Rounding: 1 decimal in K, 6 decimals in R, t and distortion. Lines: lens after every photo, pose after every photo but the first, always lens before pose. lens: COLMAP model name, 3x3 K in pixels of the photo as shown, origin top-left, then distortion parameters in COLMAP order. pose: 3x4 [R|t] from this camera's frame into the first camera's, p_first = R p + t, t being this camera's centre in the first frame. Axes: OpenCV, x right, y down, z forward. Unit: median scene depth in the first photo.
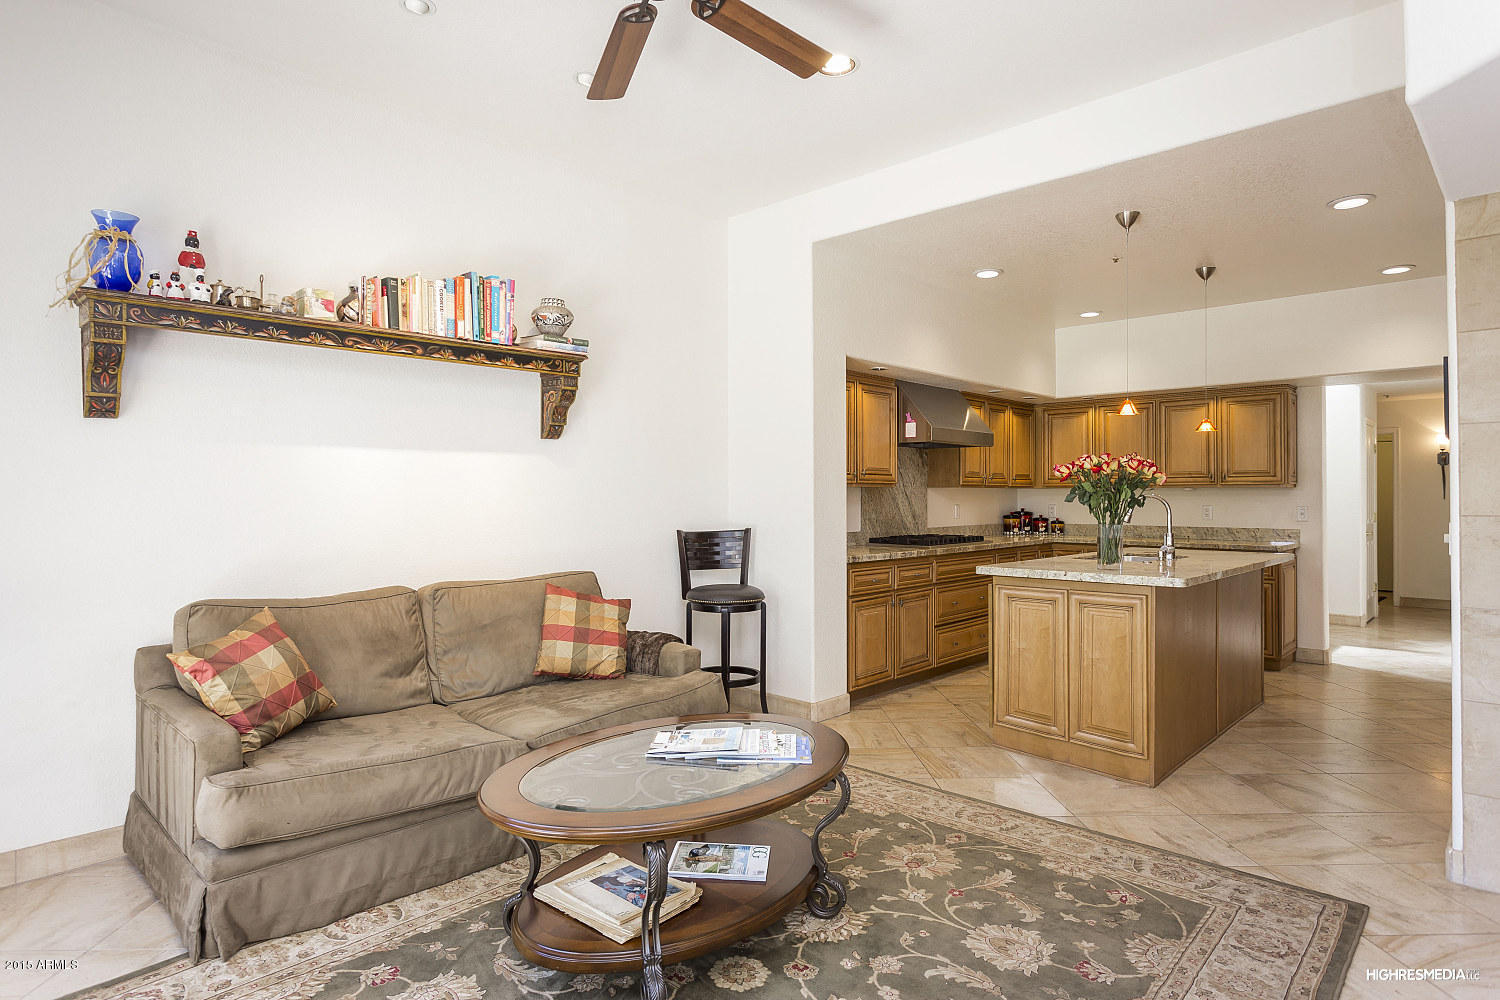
lens RADIAL K [[834.4, 0, 745.8], [0, 834.4, 489.2], [0, 0, 1]] dist [-0.016997, 0.005588]
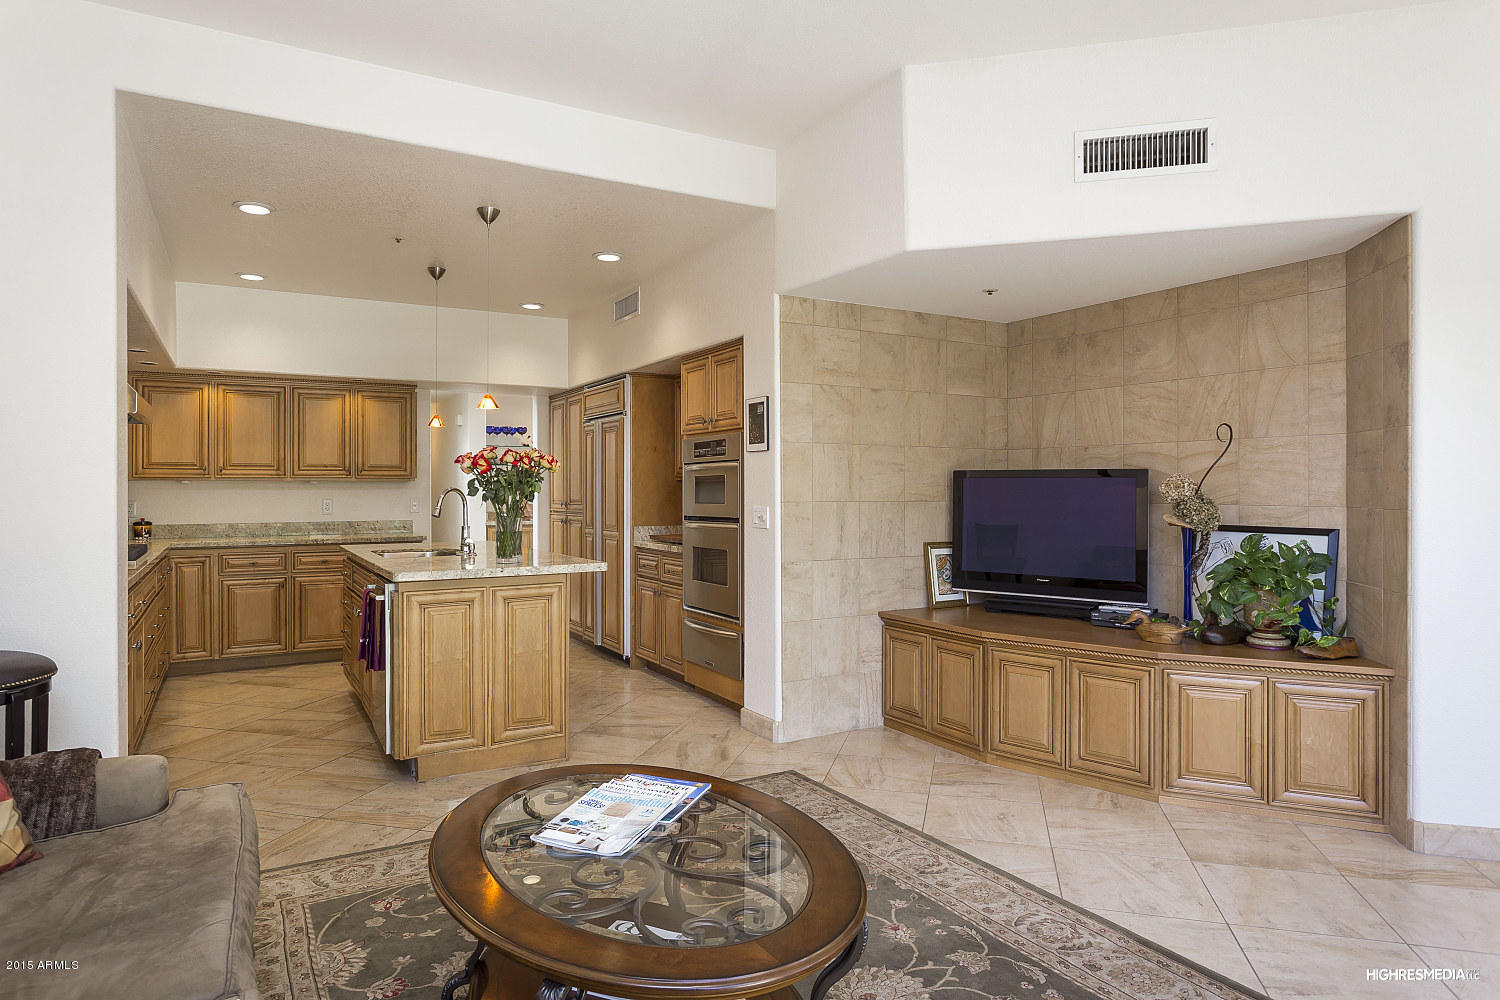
lens RADIAL K [[885.3, 0, 734.6], [0, 885.3, 485.4], [0, 0, 1]] dist [-0.006912, 0.001615]
pose [[0.288664, 0.001312, 0.957429, -0.361335], [-0.005274, 0.999986, 0.000220, 0.000755], [-0.957416, -0.005113, 0.288667, 0.303253]]
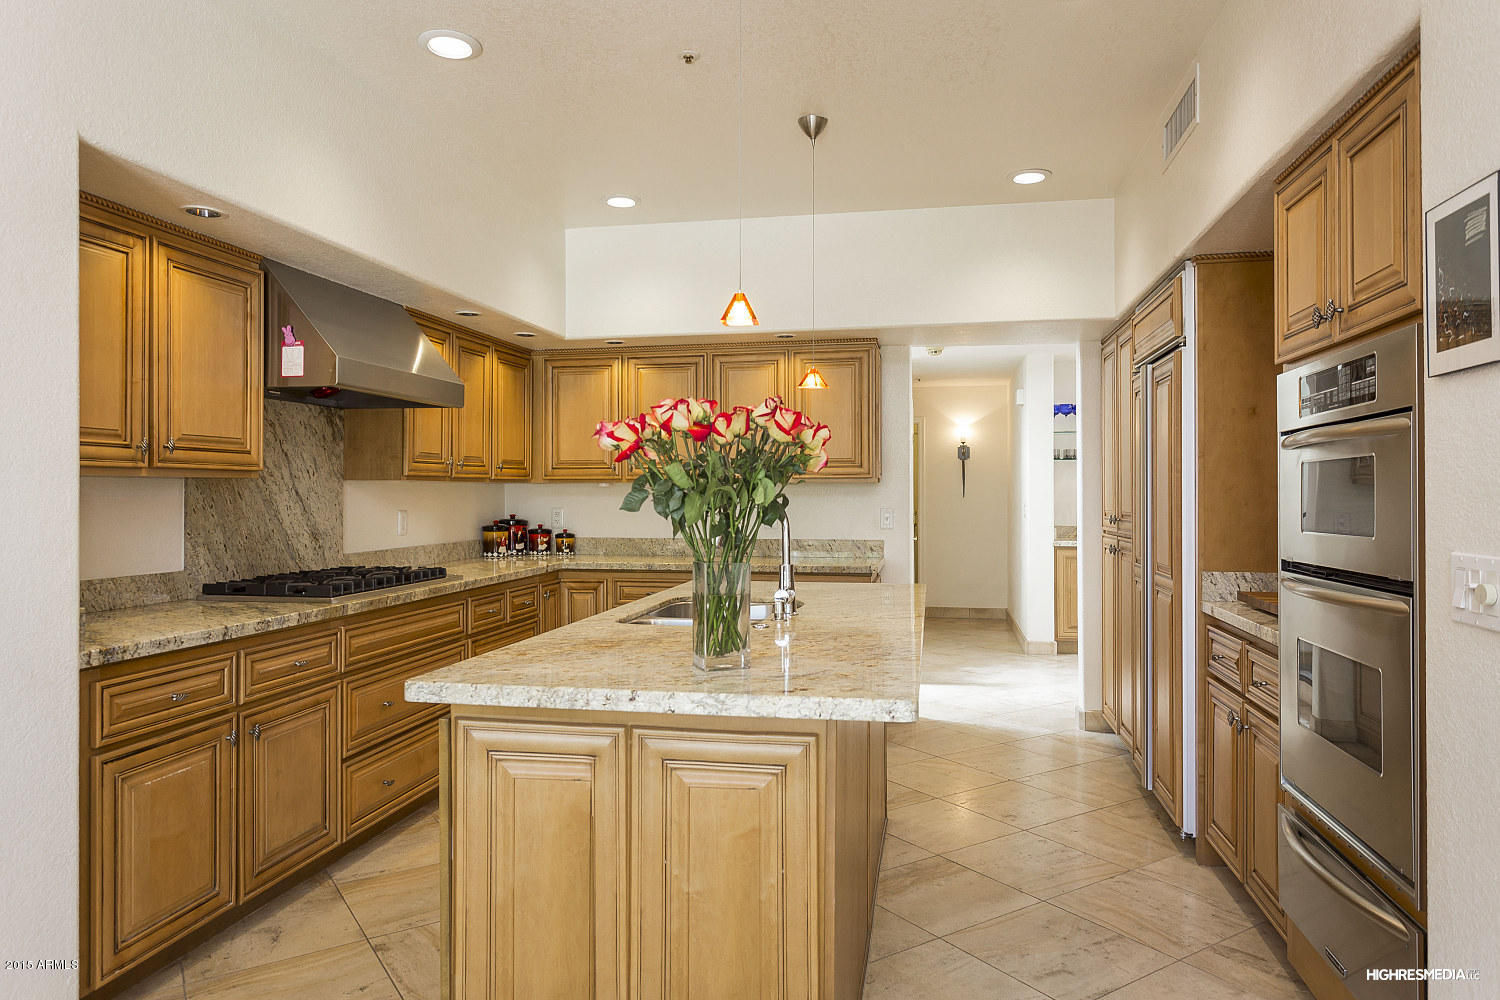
lens RADIAL K [[952.9, 0, 744.5], [0, 952.9, 484.4], [0, 0, 1]] dist [-0.010247, 0.004880]
pose [[0.844505, 0.002889, 0.535539, 0.129399], [-0.001783, 0.999995, -0.002582, 0.002090], [-0.535544, 0.001226, 0.844506, 0.406946]]
